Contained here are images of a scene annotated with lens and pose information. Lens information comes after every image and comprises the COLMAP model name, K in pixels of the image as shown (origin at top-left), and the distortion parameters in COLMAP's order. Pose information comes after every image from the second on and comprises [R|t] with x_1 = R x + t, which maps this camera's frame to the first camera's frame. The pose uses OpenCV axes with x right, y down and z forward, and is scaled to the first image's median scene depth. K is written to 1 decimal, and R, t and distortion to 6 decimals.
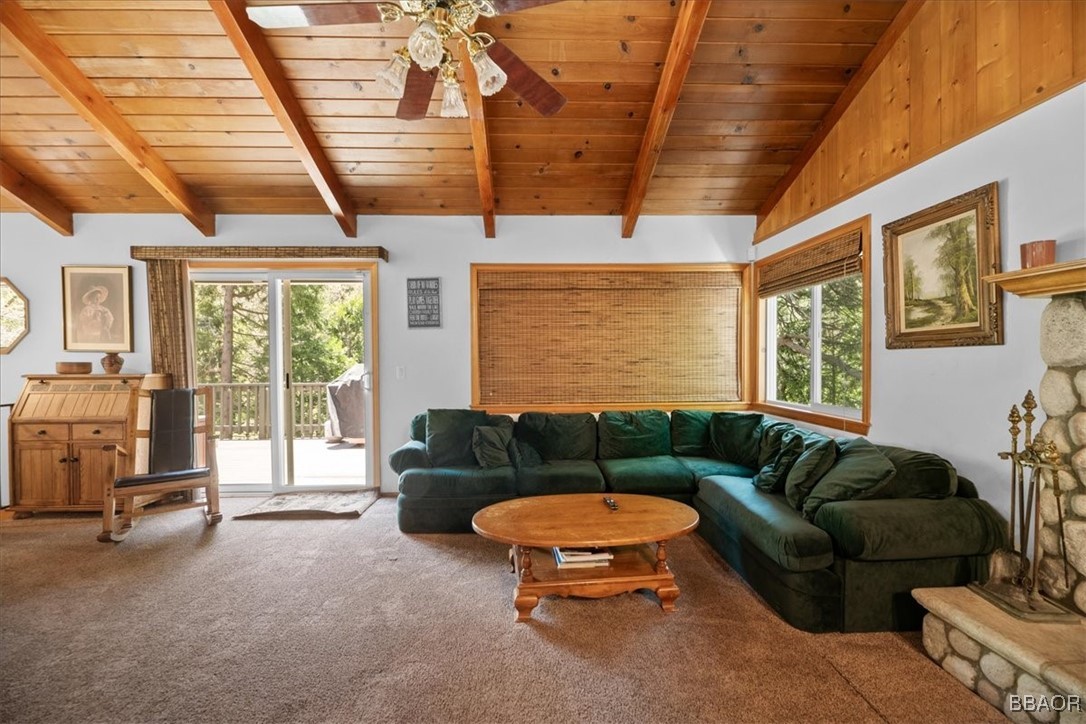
lens RADIAL K [[439.3, 0, 541.4], [0, 439.3, 366.9], [0, 0, 1]] dist [-0.001433, -0.003497]
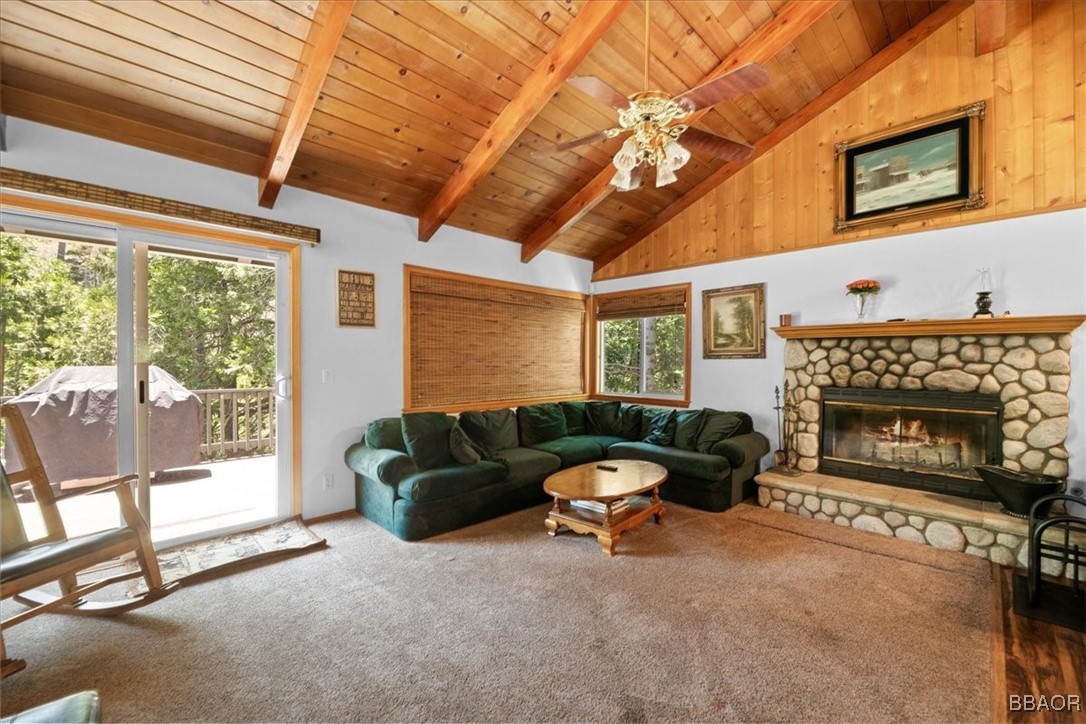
lens RADIAL K [[439.3, 0, 541.4], [0, 439.3, 366.9], [0, 0, 1]] dist [-0.001433, -0.003497]
pose [[0.732680, -0.000335, 0.680573, -0.683474], [0.002841, 0.999993, -0.002567, -0.003206], [-0.680567, 0.003814, 0.732676, 0.087978]]
